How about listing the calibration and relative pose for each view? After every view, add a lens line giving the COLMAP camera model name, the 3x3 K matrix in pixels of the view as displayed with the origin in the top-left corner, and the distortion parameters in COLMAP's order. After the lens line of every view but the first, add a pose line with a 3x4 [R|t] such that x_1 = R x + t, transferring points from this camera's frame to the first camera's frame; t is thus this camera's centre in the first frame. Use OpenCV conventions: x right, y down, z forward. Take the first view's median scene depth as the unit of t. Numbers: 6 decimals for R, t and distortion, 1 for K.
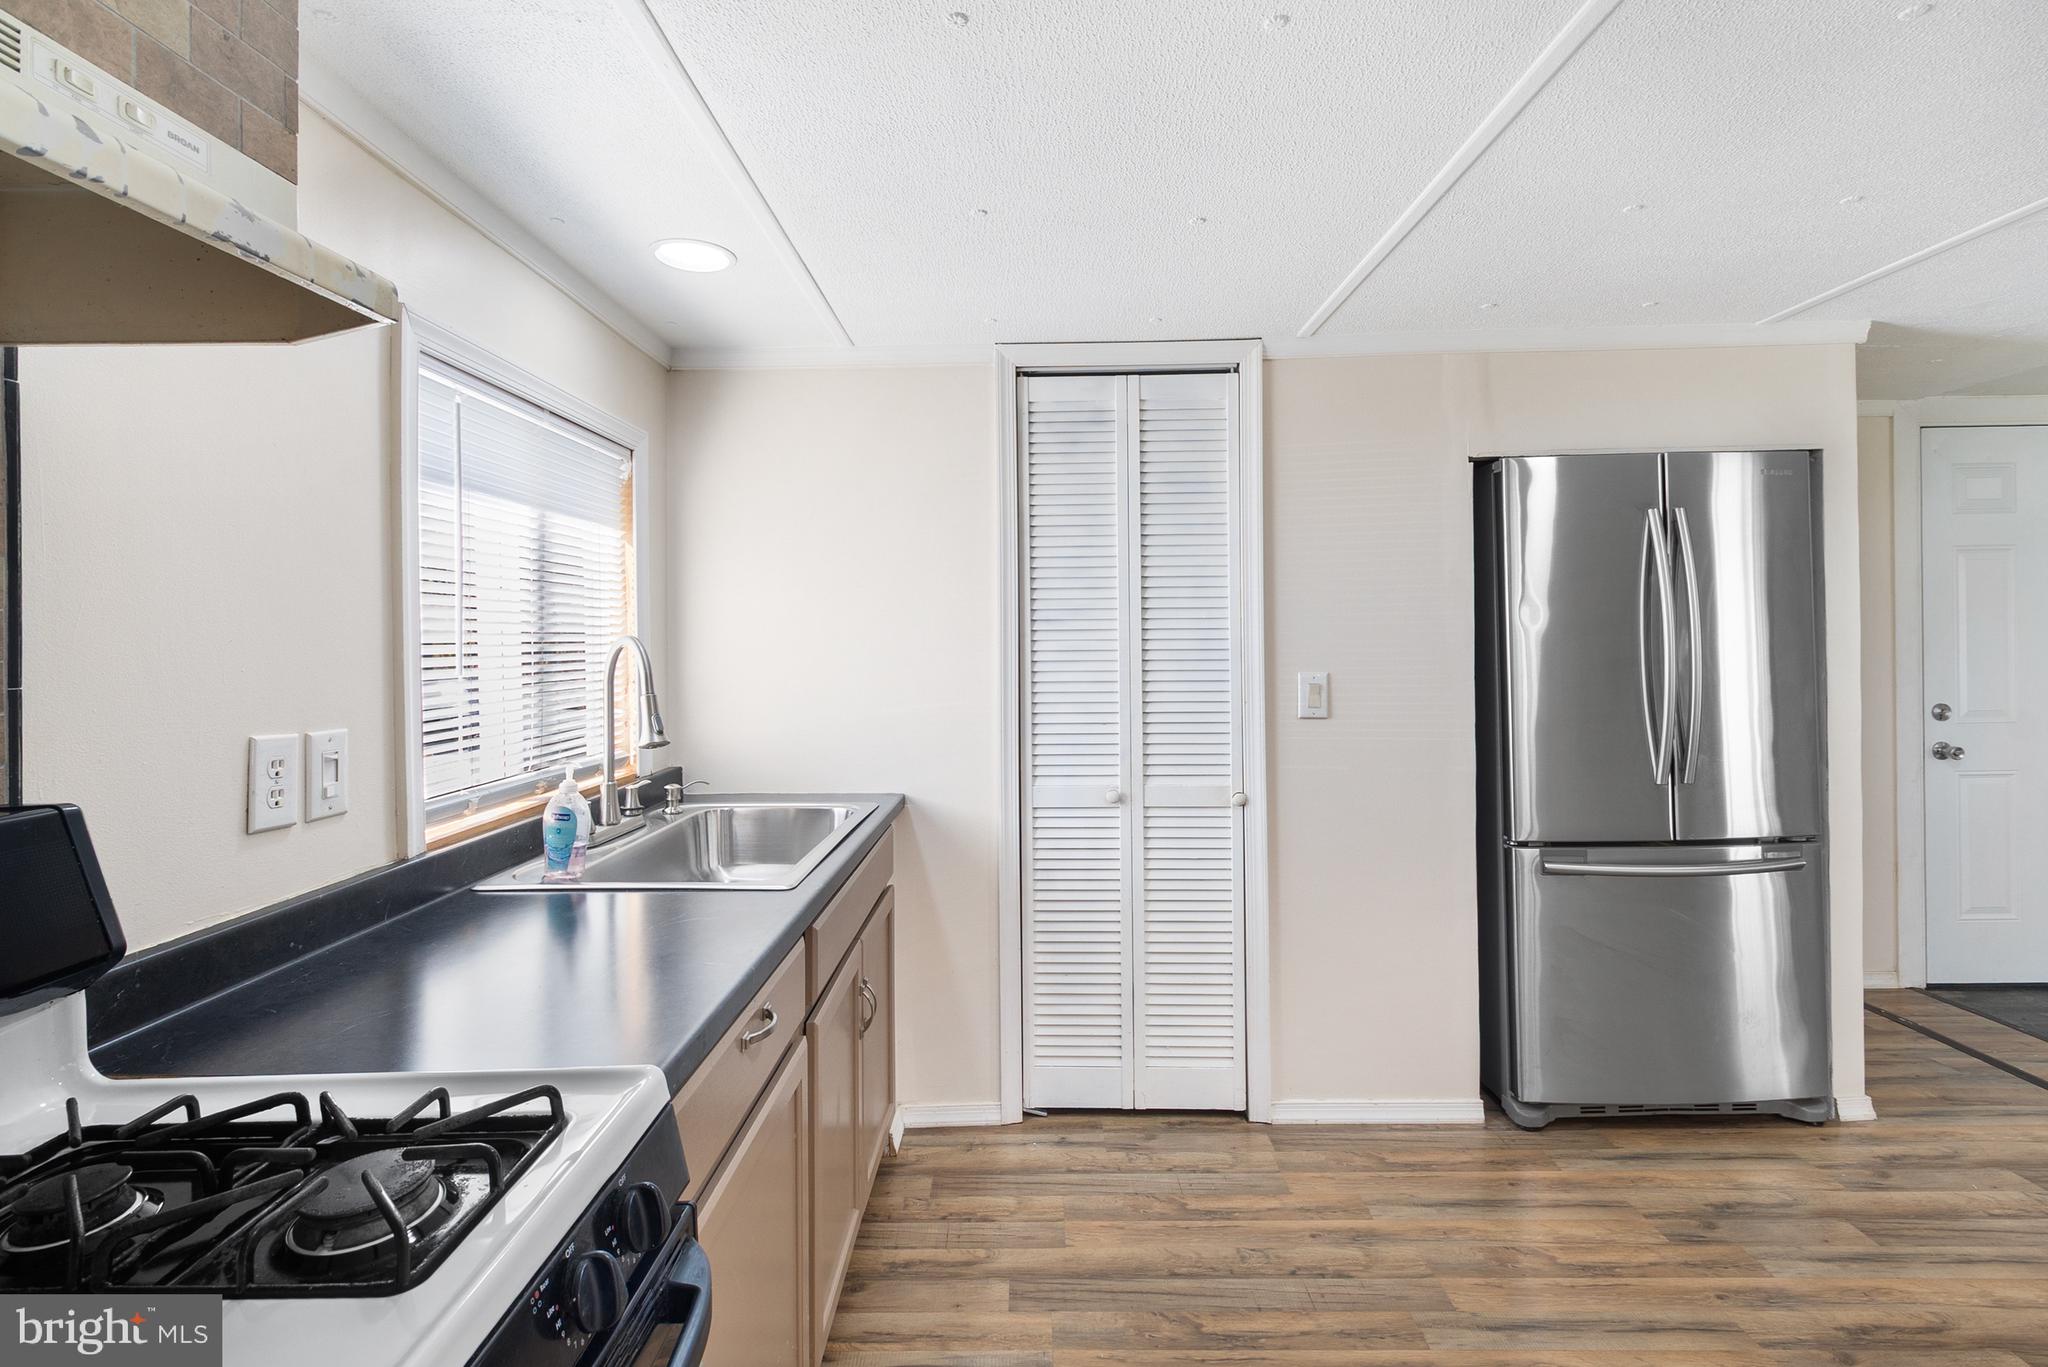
lens RADIAL K [[954.4, 0, 1024.8], [0, 954.4, 630.8], [0, 0, 1]] dist [-0.000019, -0.000148]
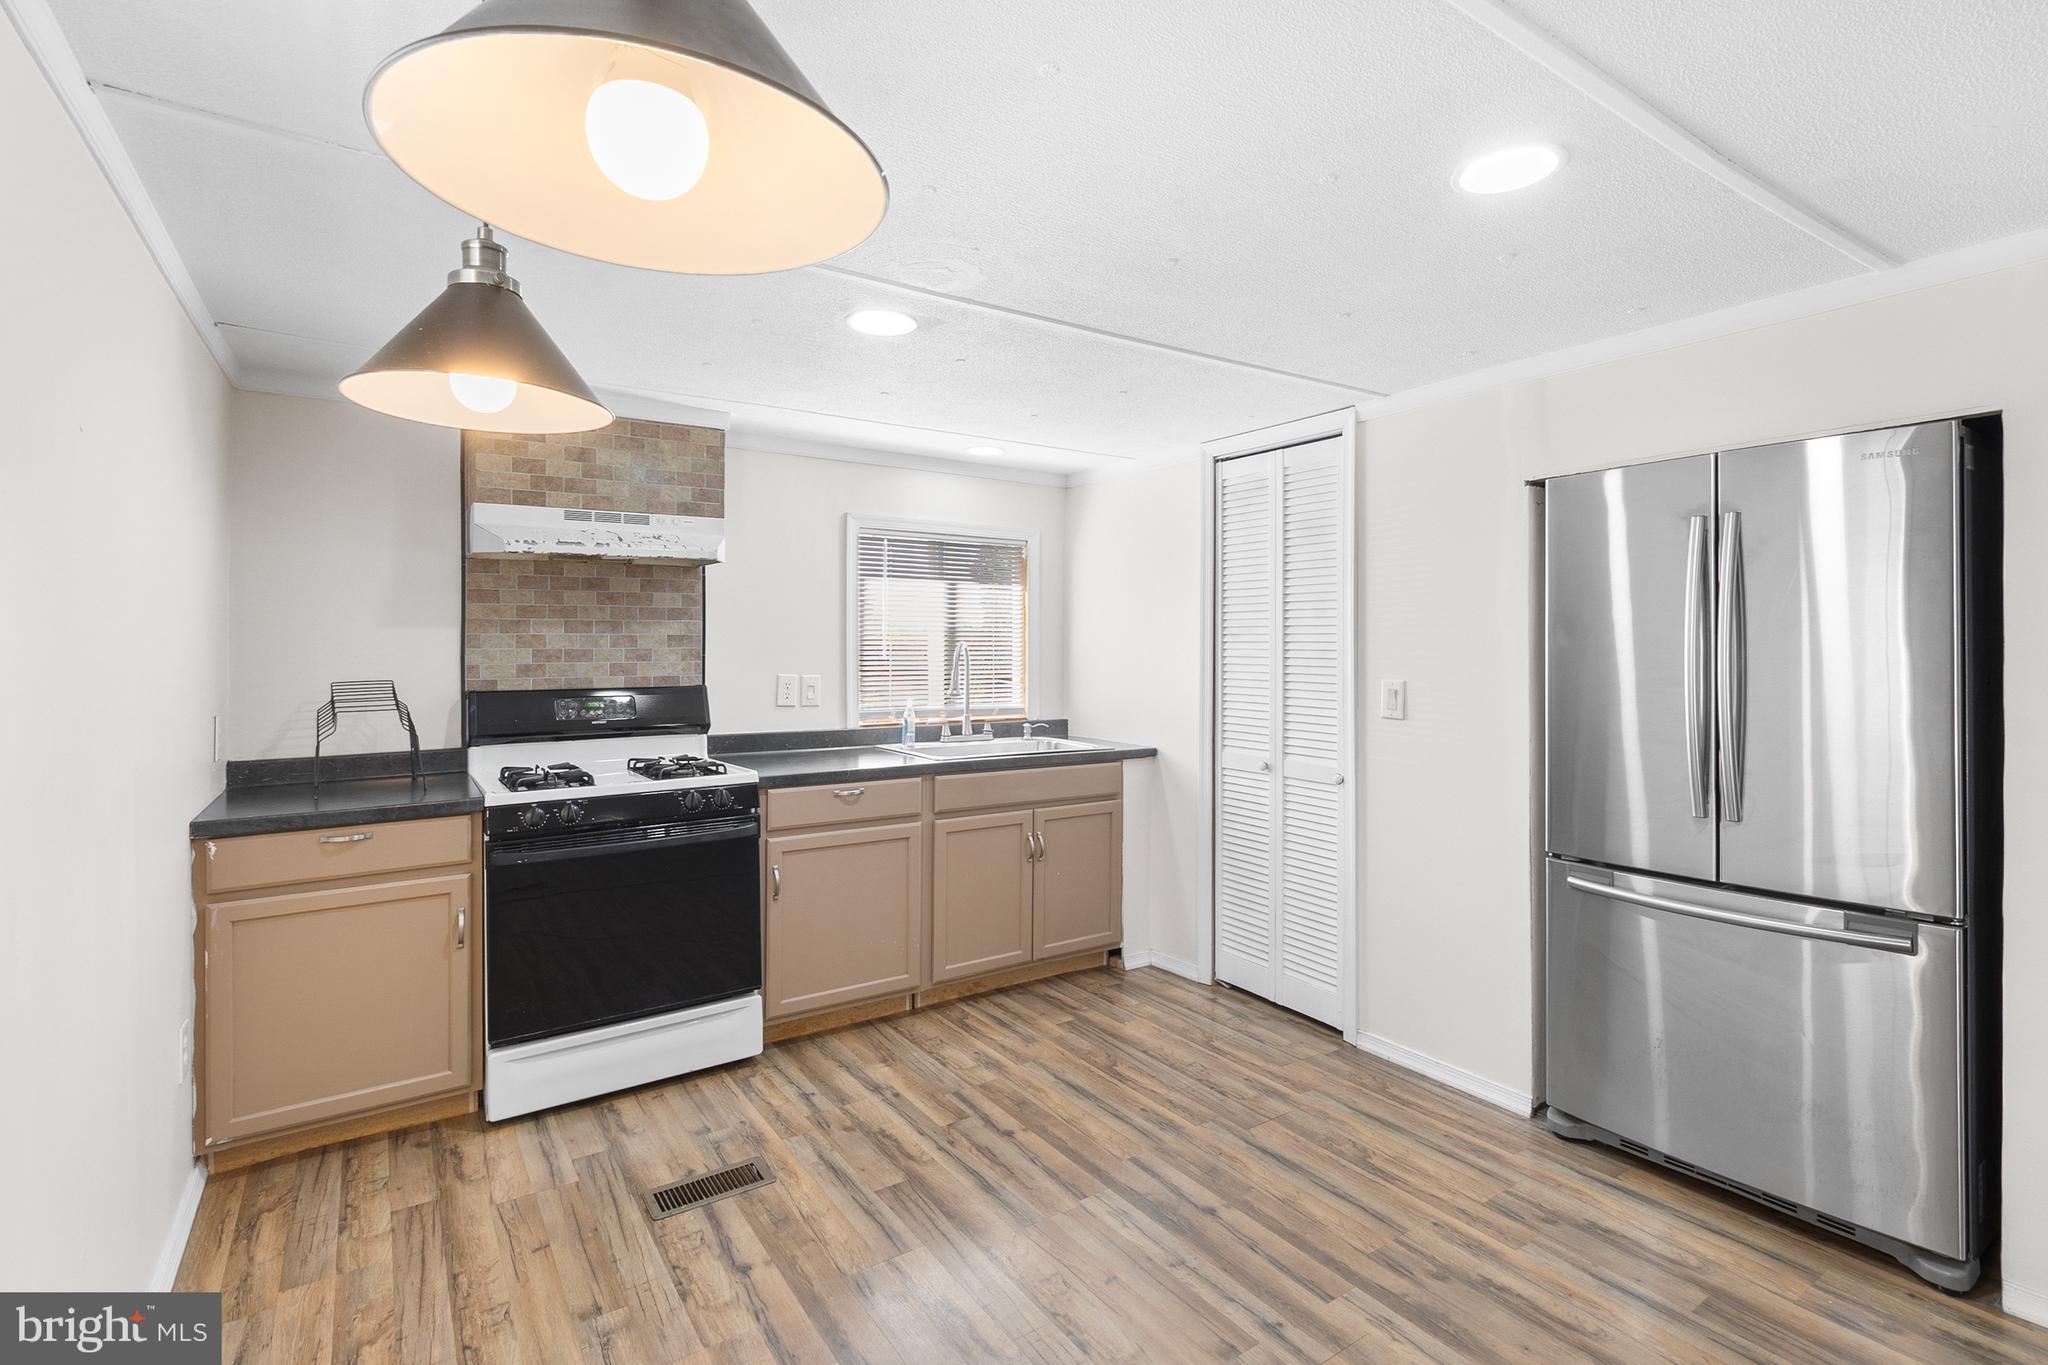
lens RADIAL K [[956.2, 0, 1014.8], [0, 956.2, 640.5], [0, 0, 1]] dist [-0.000778, -0.000167]
pose [[0.572558, 0.009972, -0.819804, 1.040227], [-0.005211, 0.999950, 0.008523, -0.013474], [0.819848, -0.000608, 0.572581, -0.063050]]
